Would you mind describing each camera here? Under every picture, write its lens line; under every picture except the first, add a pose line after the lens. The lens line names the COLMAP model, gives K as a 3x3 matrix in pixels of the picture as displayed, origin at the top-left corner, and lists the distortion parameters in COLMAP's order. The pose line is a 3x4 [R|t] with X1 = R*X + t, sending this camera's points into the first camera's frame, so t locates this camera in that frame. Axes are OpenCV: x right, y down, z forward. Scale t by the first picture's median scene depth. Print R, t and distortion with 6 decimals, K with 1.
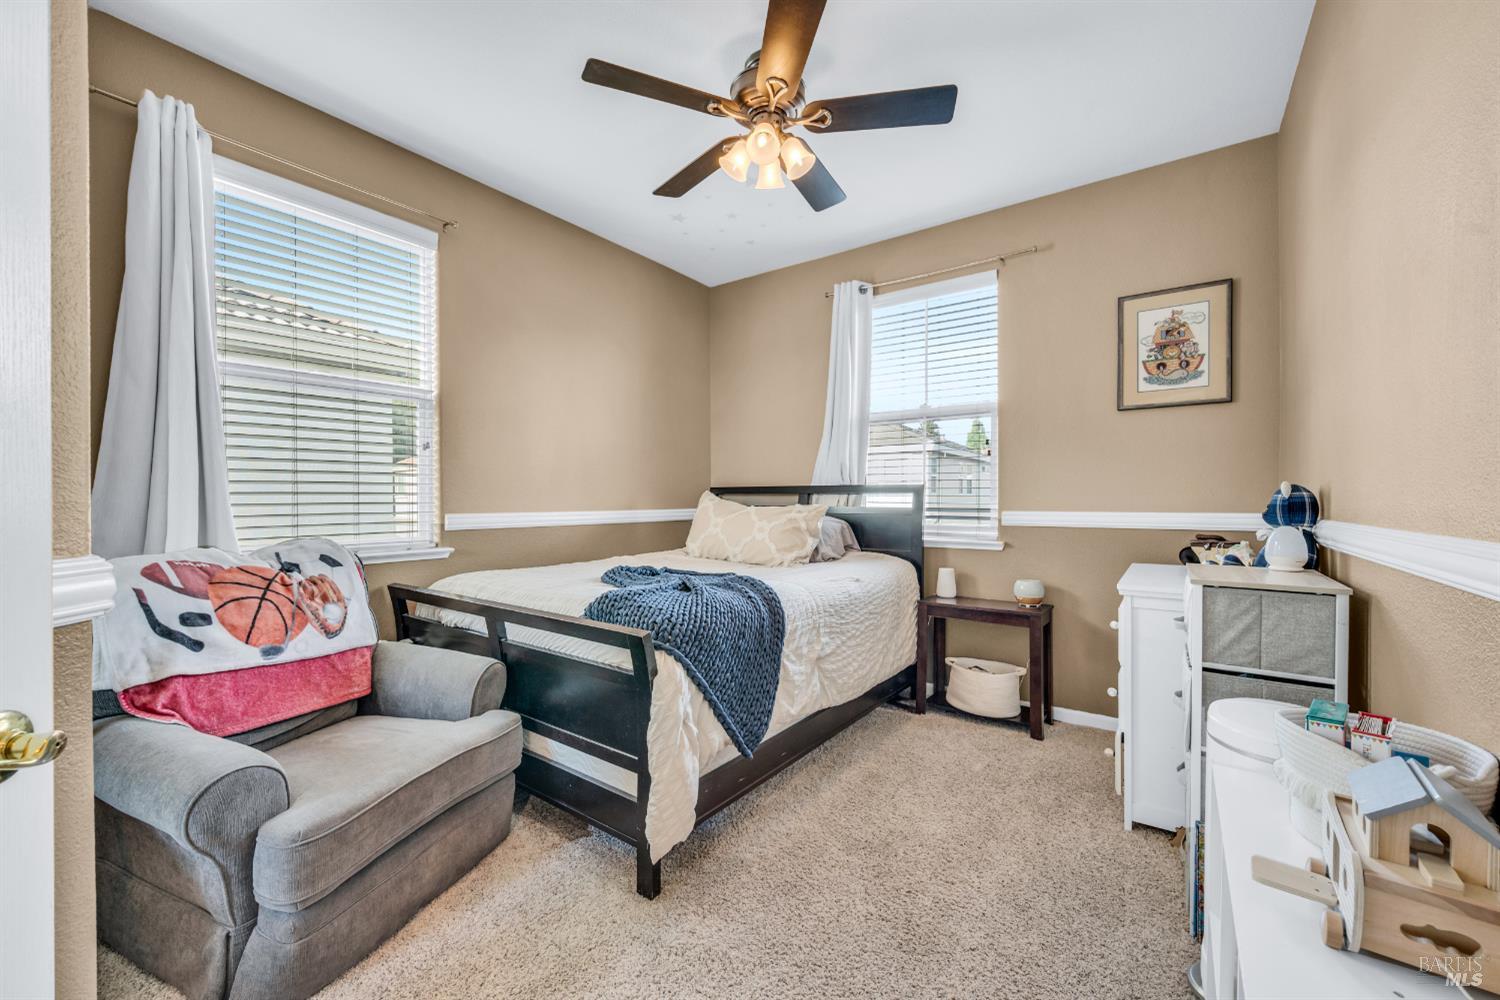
lens RADIAL K [[606.1, 0, 744.8], [0, 606.1, 496.9], [0, 0, 1]] dist [0.007593, 0.000136]
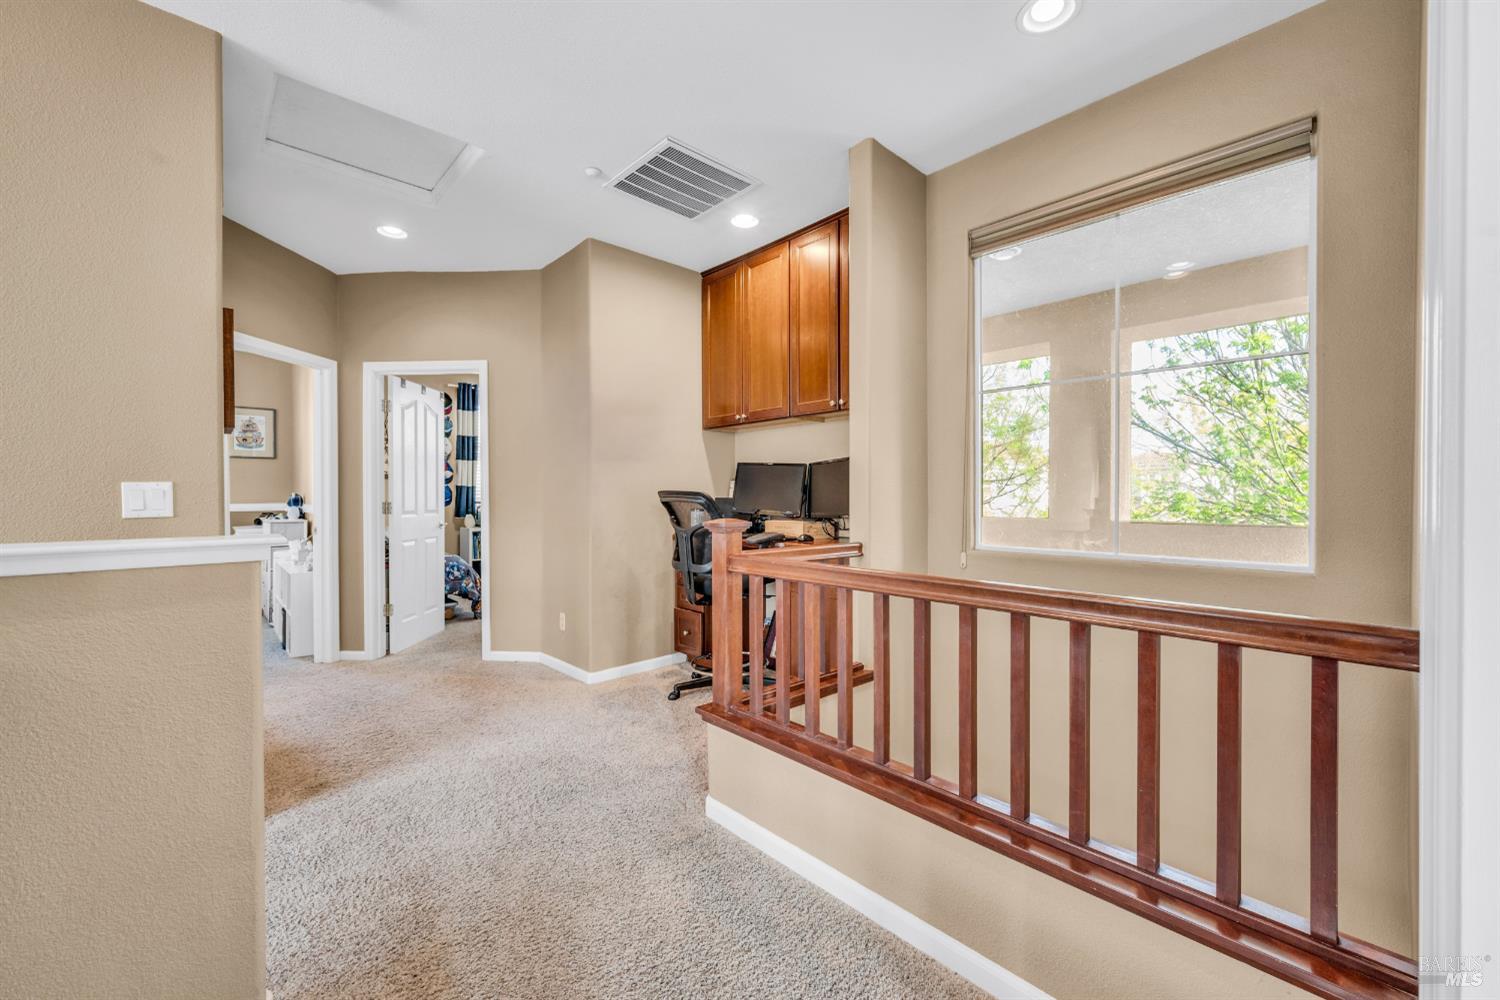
lens RADIAL K [[606.1, 0, 752.7], [0, 606.1, 495.0], [0, 0, 1]] dist [0.007593, 0.000136]
pose [[0.215026, -0.002514, 0.976605, -1.258122], [-0.000660, 0.999996, 0.002720, -0.018105], [-0.976608, -0.001230, 0.215024, -1.495646]]
